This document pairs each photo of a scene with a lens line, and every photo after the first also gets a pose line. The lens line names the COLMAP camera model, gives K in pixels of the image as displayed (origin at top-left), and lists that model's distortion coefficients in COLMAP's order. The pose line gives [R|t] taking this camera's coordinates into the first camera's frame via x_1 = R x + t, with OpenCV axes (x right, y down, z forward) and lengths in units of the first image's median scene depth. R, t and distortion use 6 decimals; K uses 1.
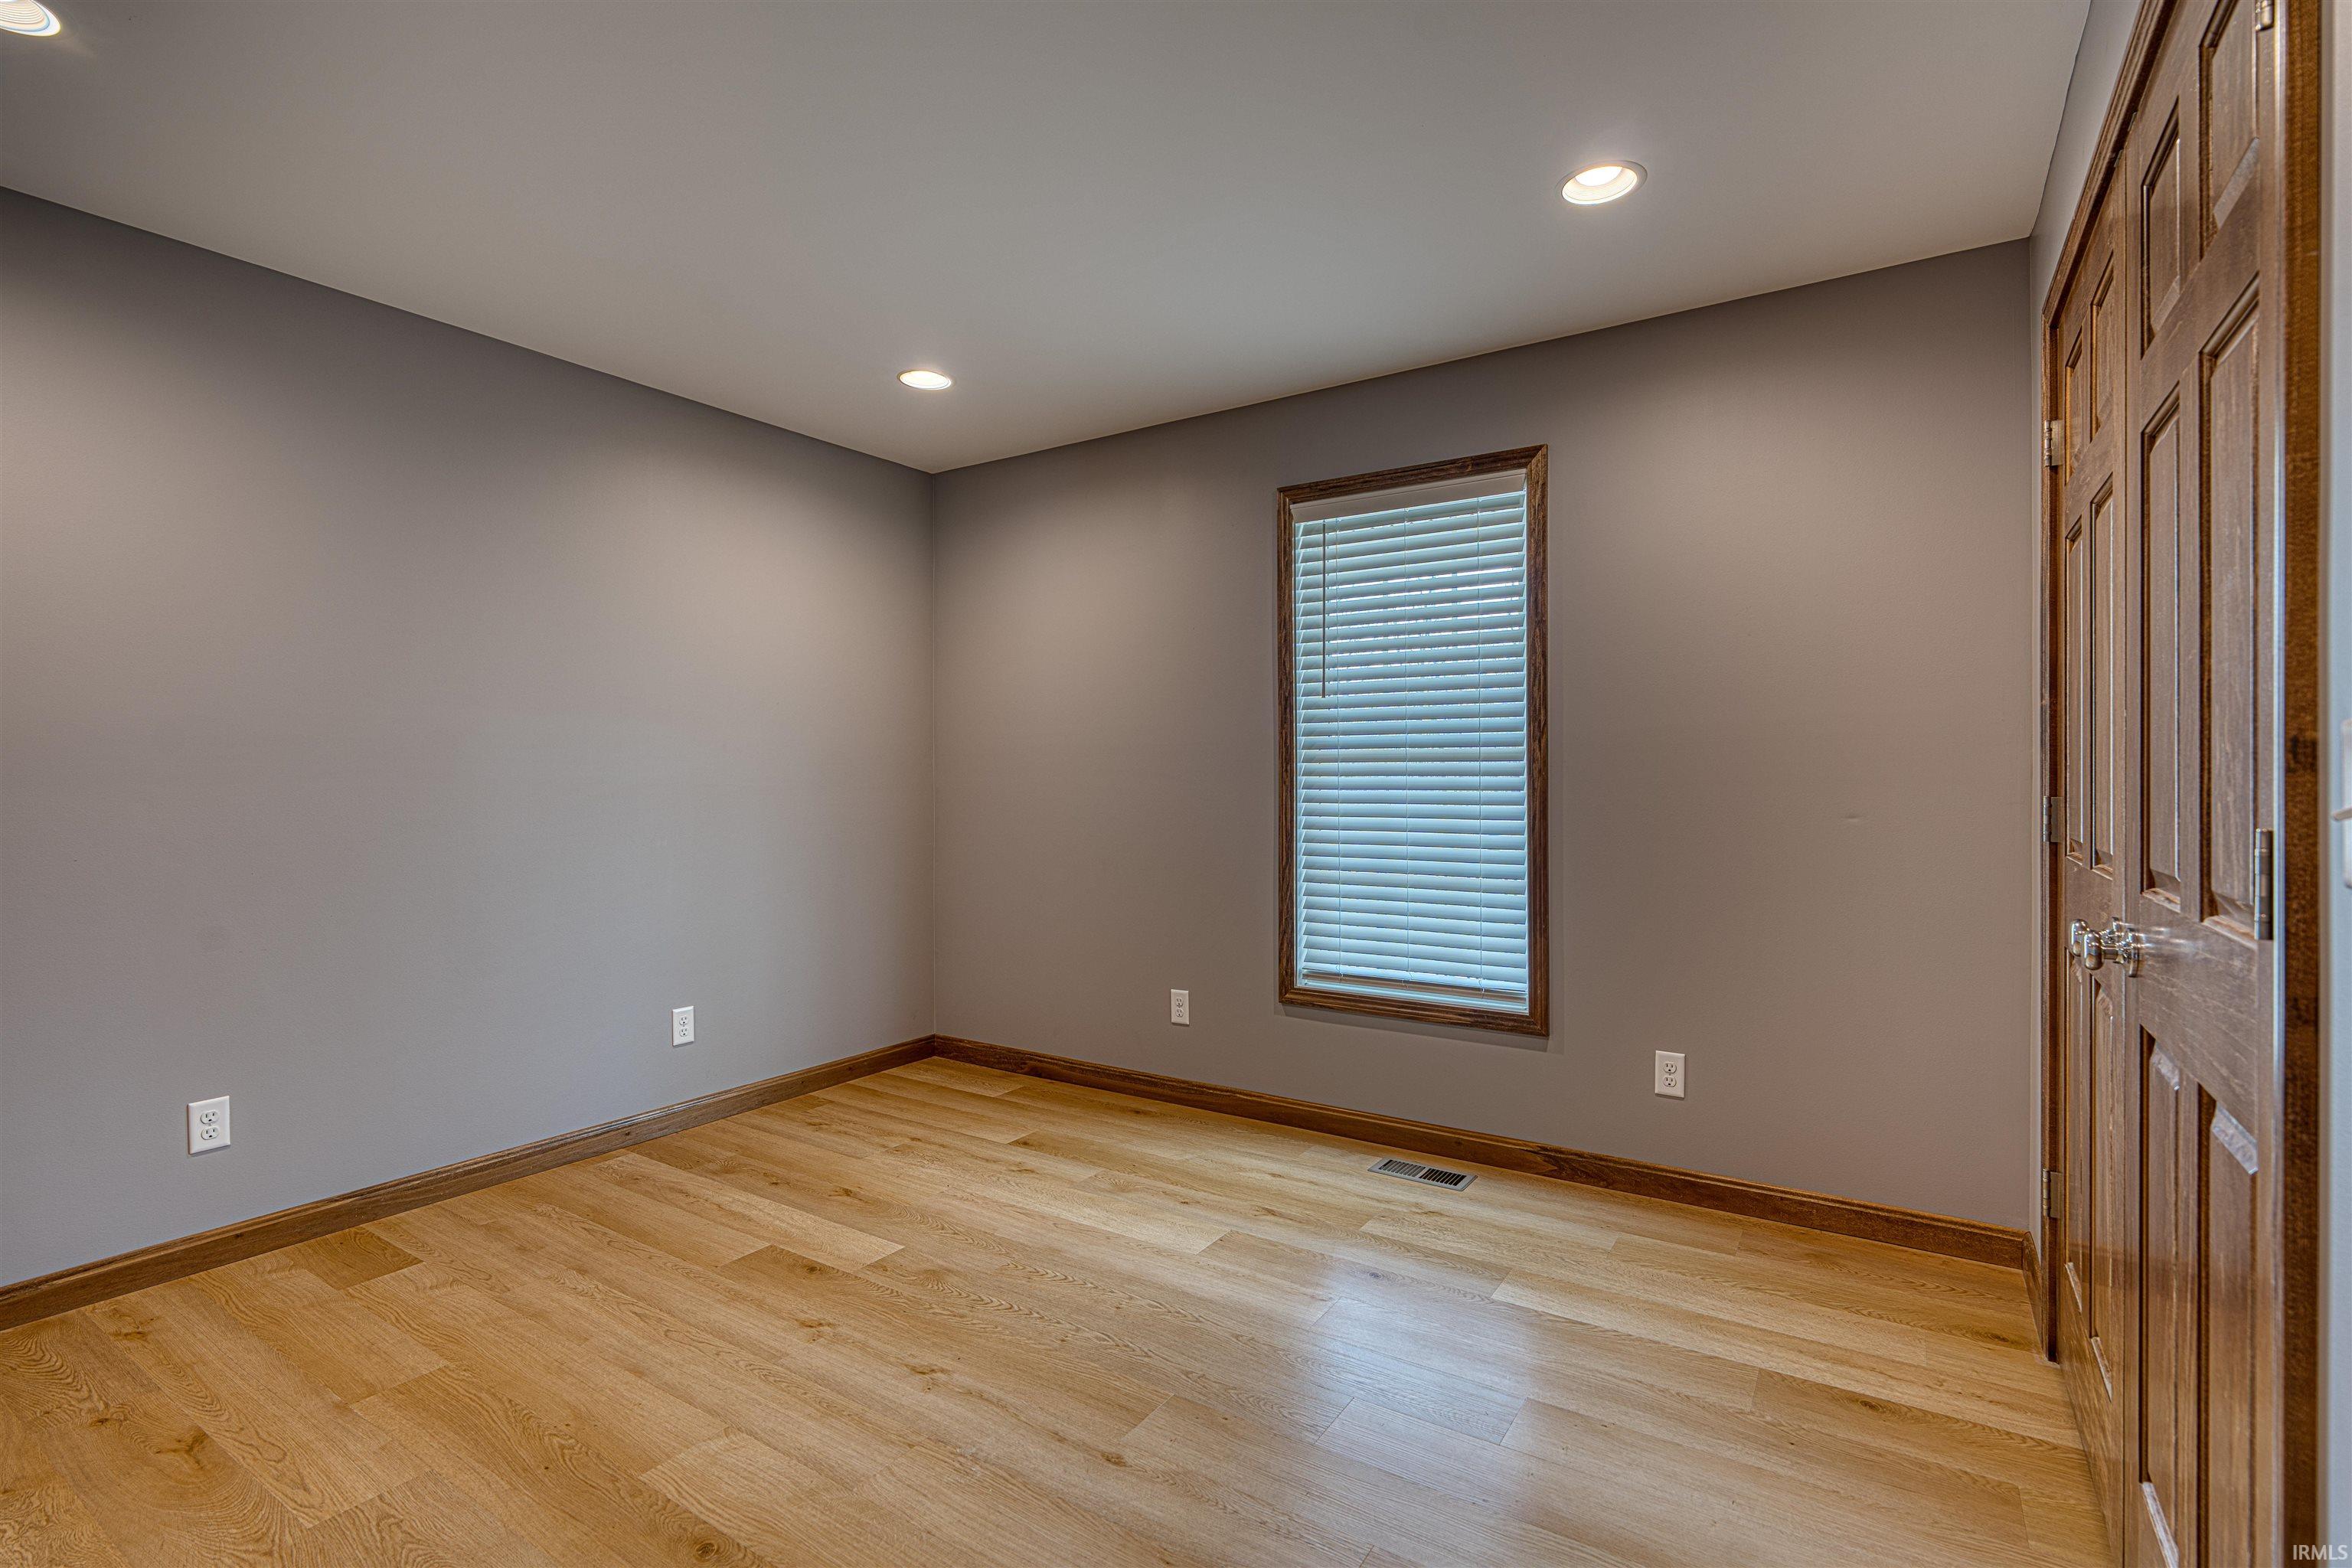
lens RADIAL K [[1085.6, 0, 1176.1], [0, 1085.6, 779.6], [0, 0, 1]] dist [-0.006258, 0.001965]
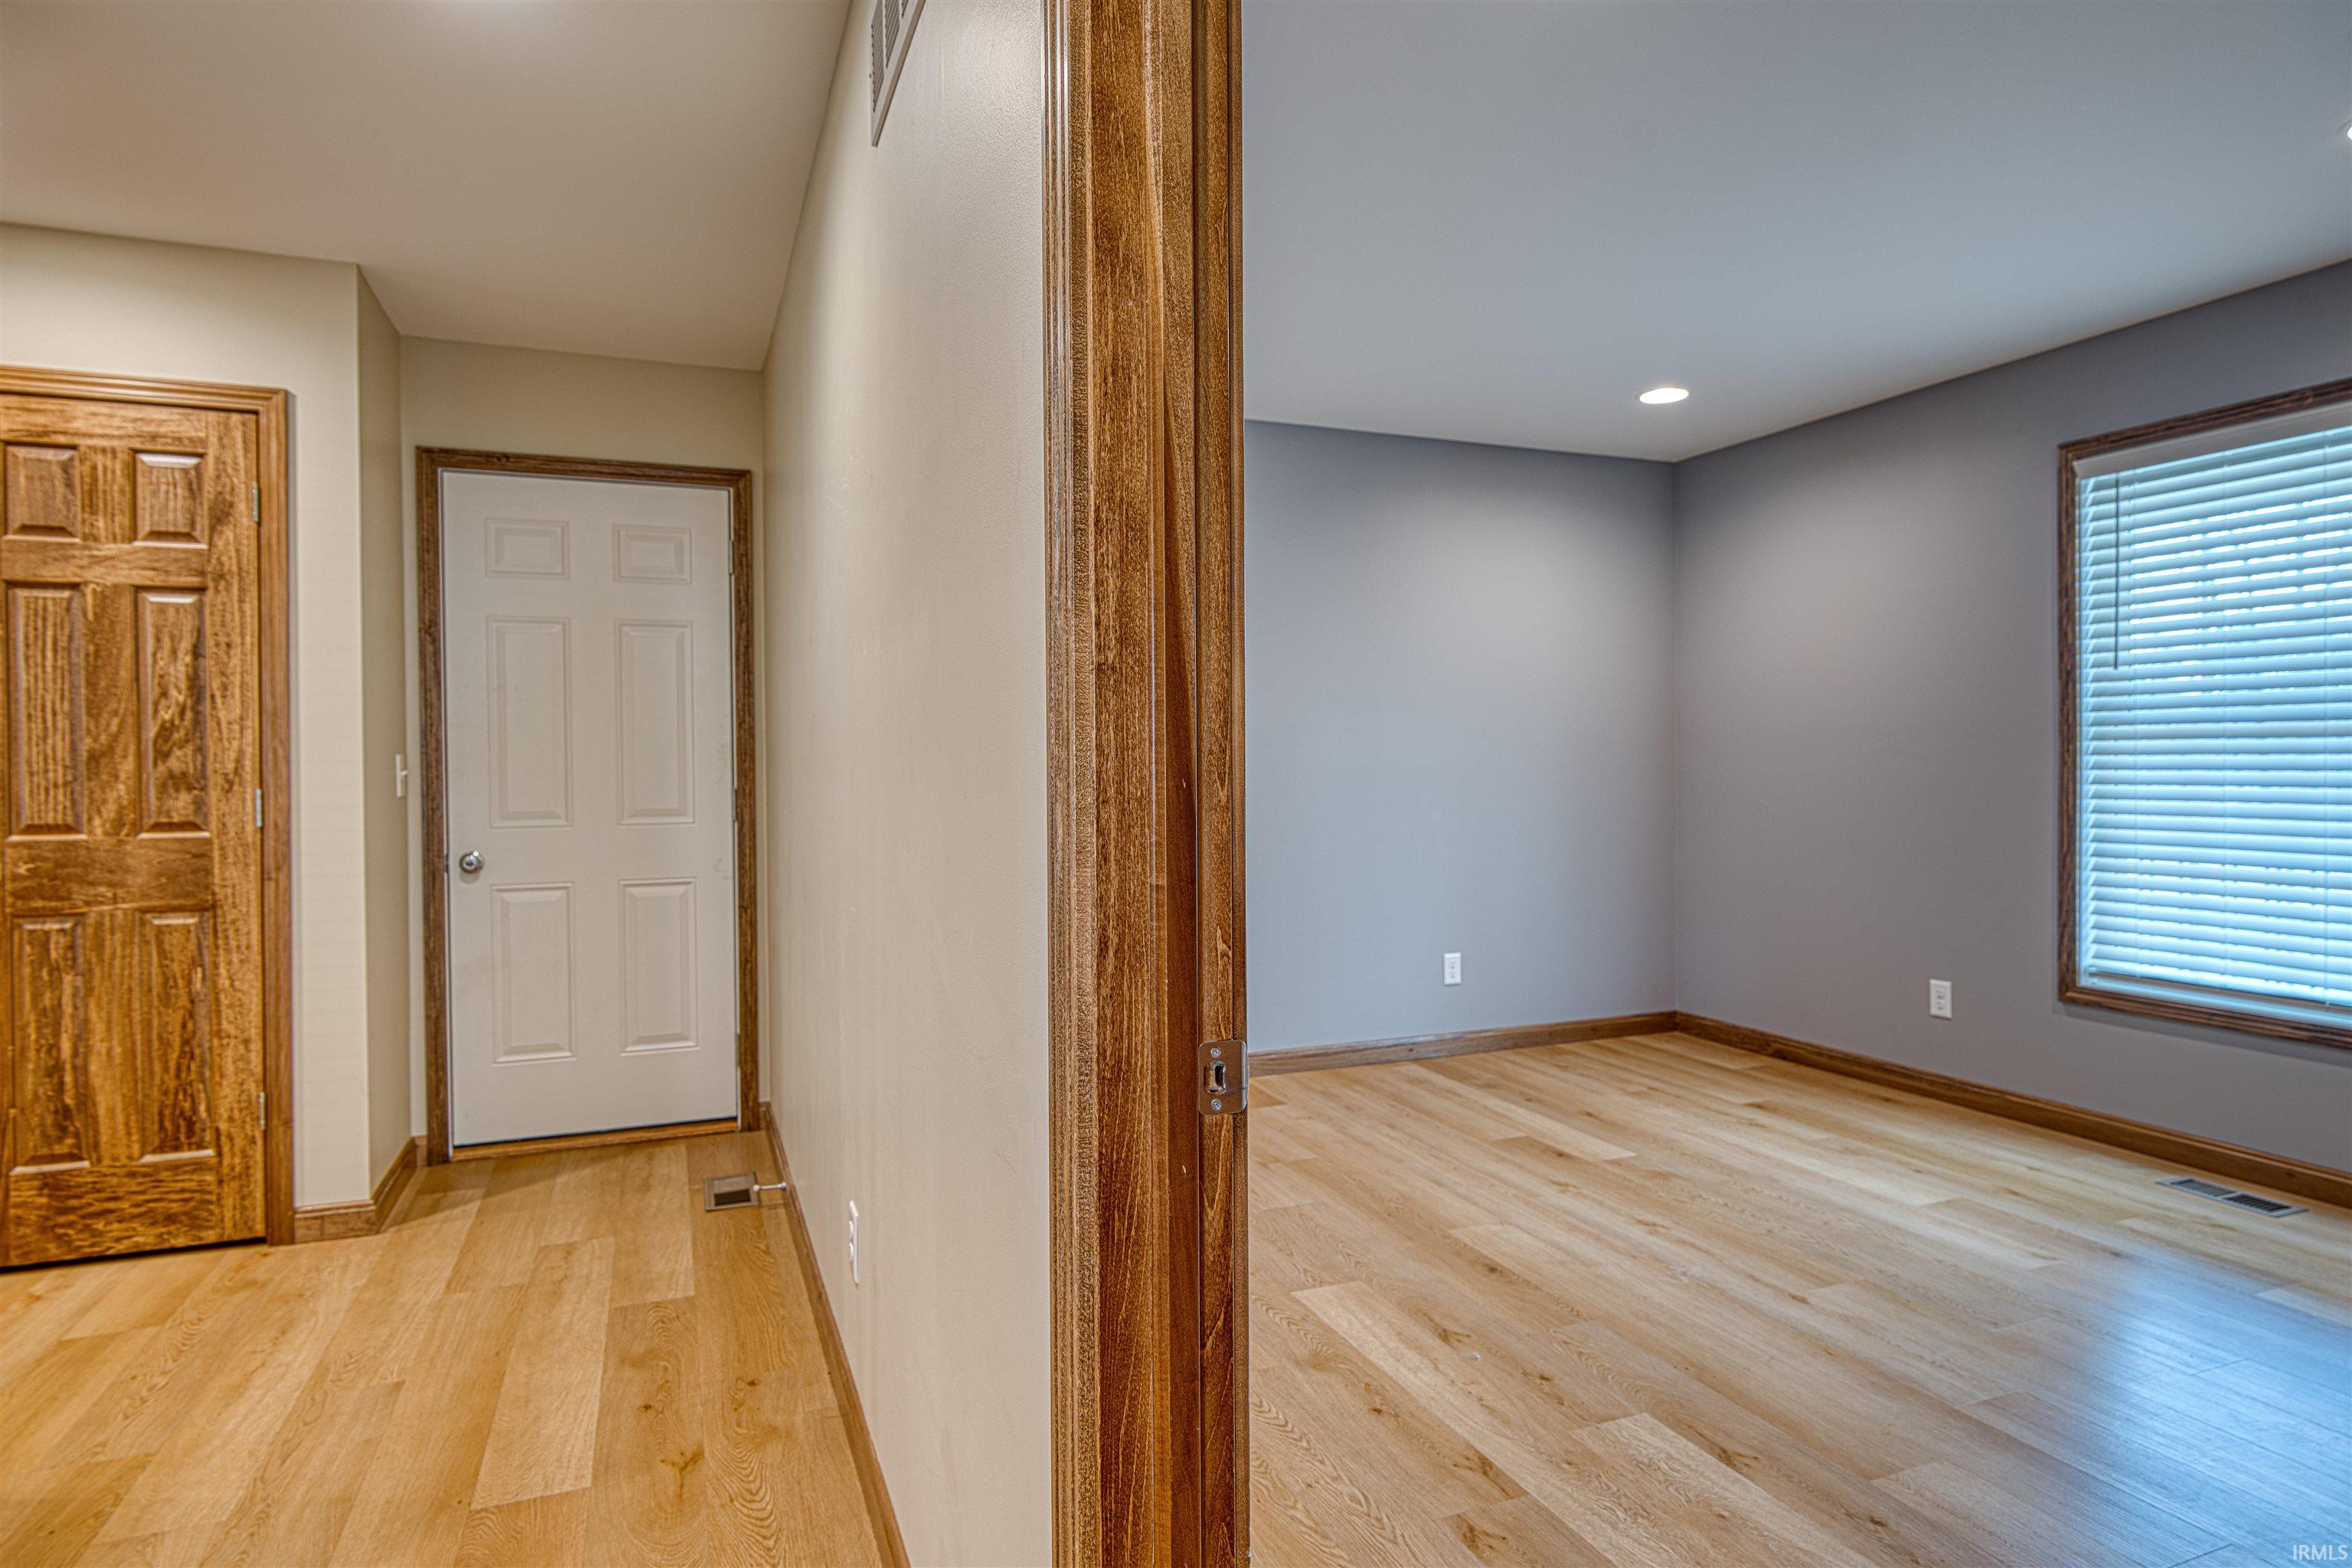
lens RADIAL K [[1286.8, 0, 1180.1], [0, 1286.8, 780.7], [0, 0, 1]] dist [-0.001547, -0.000260]
pose [[0.821685, 0.004245, -0.569926, 0.124381], [0.003763, 0.999910, 0.012874, 0.000905], [0.569930, -0.012723, 0.821595, -0.391237]]
